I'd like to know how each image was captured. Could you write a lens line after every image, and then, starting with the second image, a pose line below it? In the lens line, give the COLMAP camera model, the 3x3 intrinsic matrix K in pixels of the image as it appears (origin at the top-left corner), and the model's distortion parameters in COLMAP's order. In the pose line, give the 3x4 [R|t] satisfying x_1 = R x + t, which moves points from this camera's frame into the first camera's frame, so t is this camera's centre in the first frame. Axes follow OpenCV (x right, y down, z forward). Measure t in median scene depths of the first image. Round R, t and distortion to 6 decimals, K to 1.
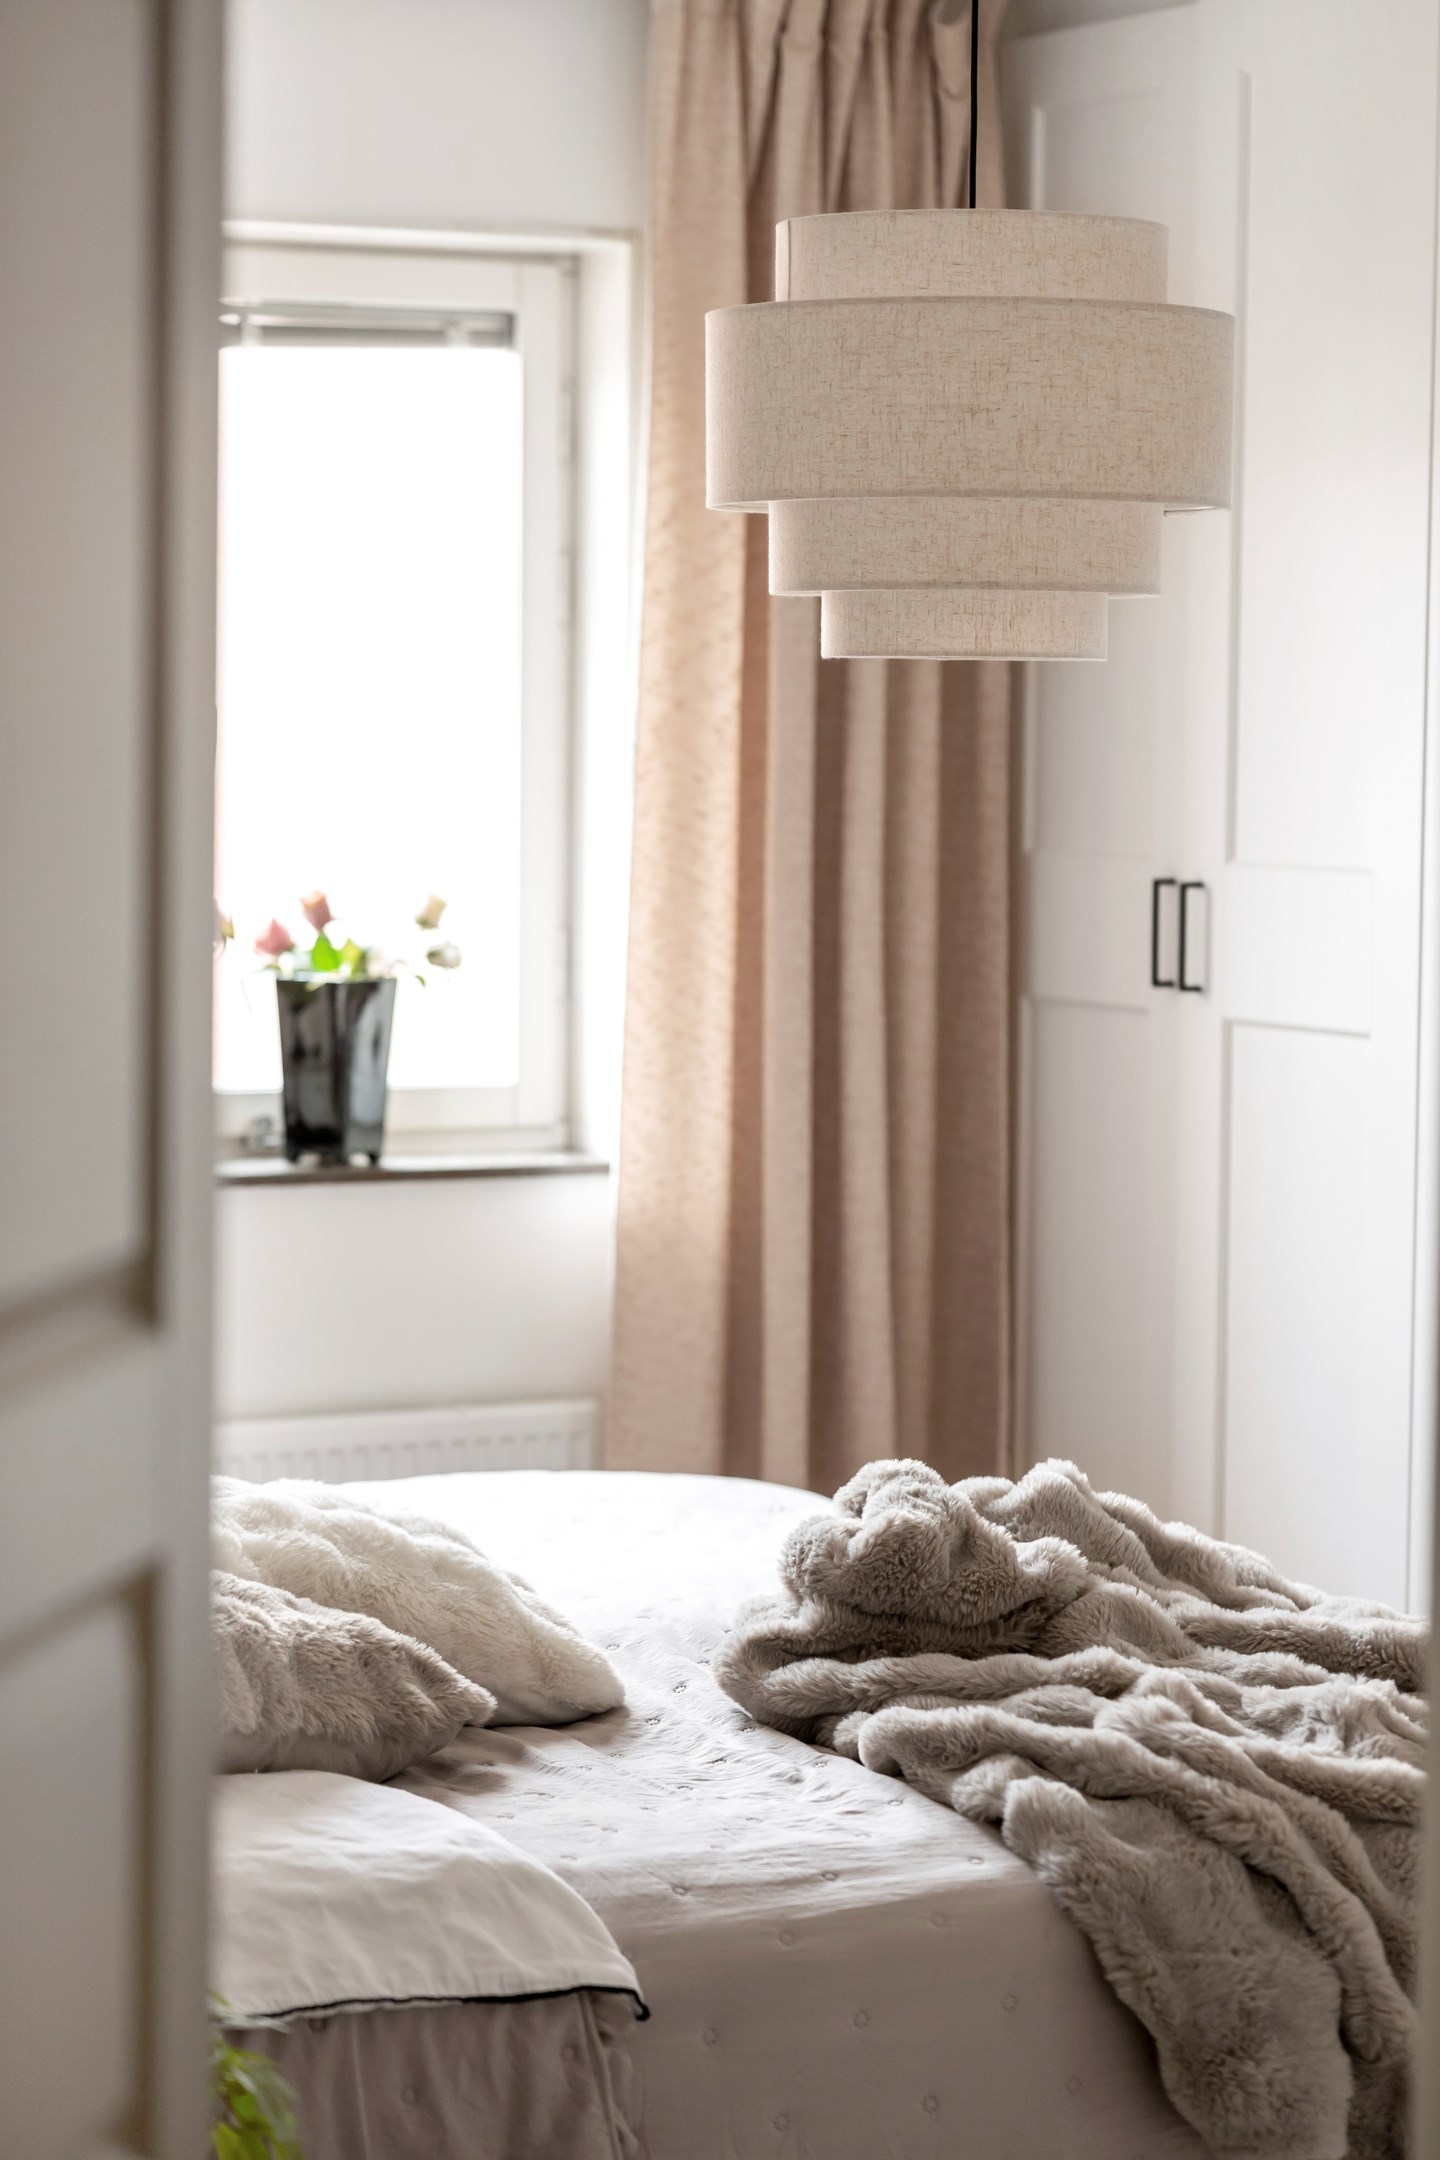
lens RADIAL K [[5110.6, 0, 725.2], [0, 5110.6, 1028.7], [0, 0, 1]] dist [-0.014499, -0.094545]
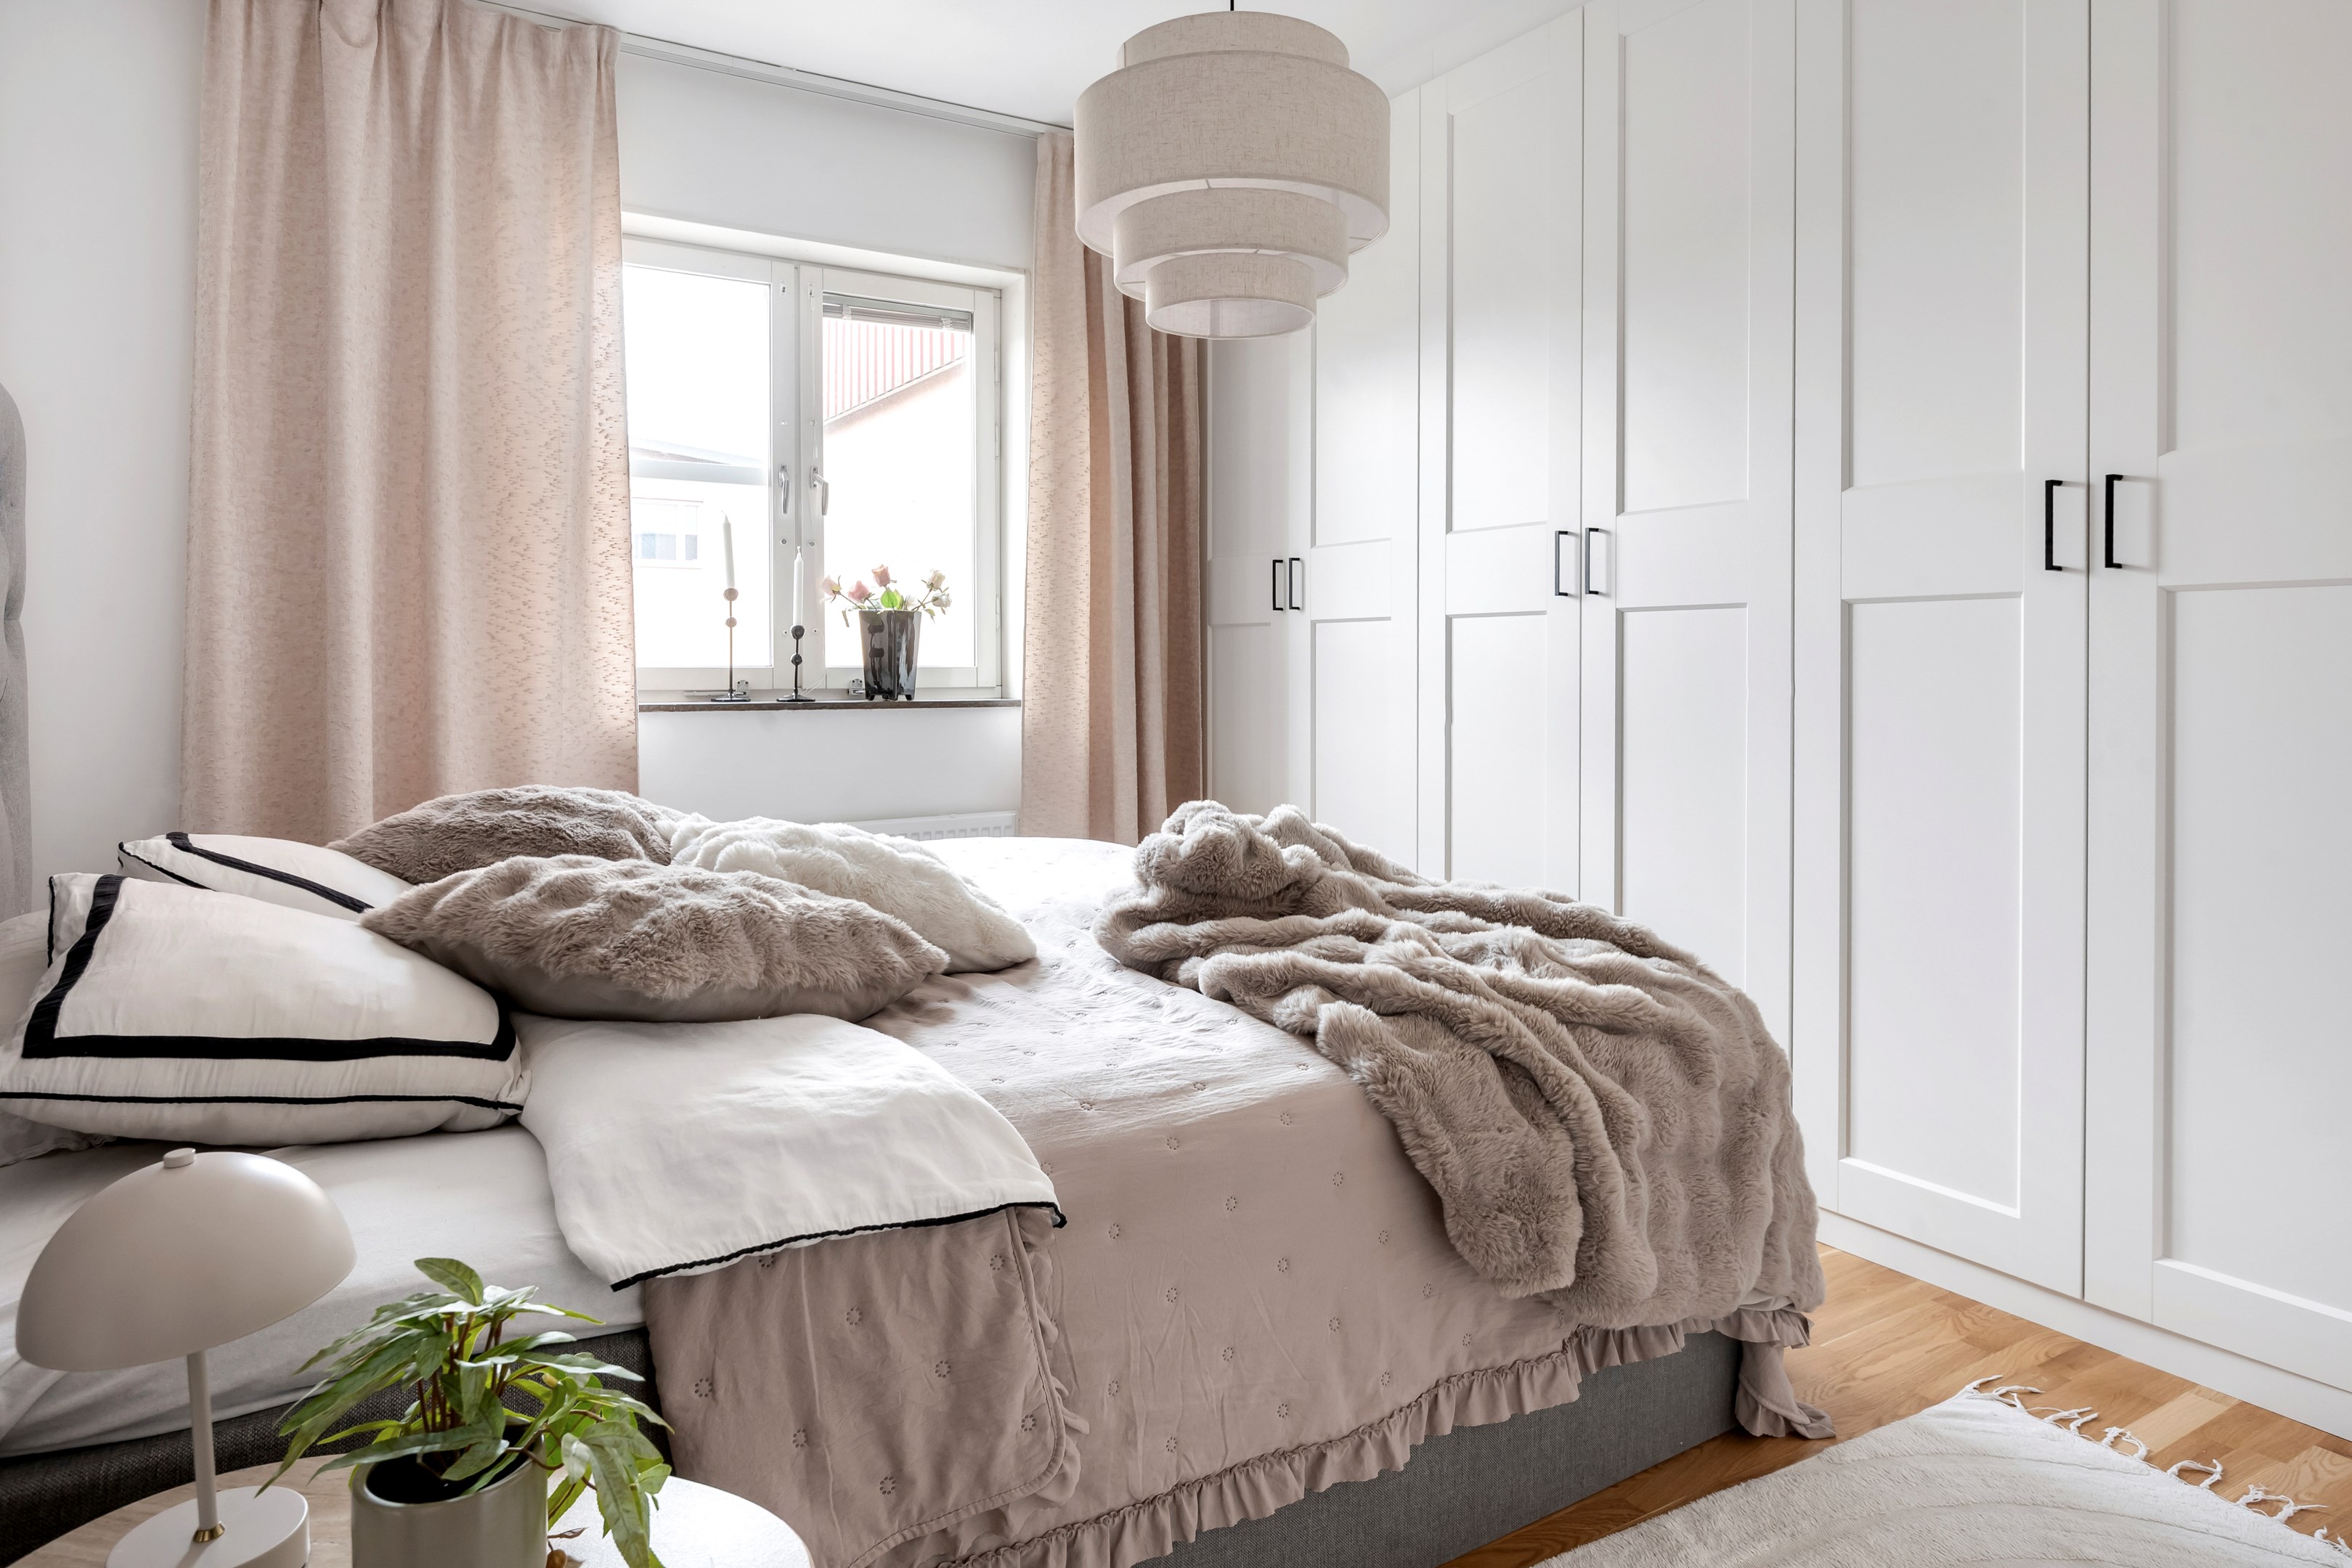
lens RADIAL K [[1432.9, 0, 1176.0], [0, 1432.9, 685.2], [0, 0, 1]] dist [0.001814, 0.000215]
pose [[0.996194, -0.014118, 0.086014, -0.014515], [0.018499, 0.998560, -0.050351, 0.076453], [-0.085180, 0.051751, 0.995021, 0.588646]]
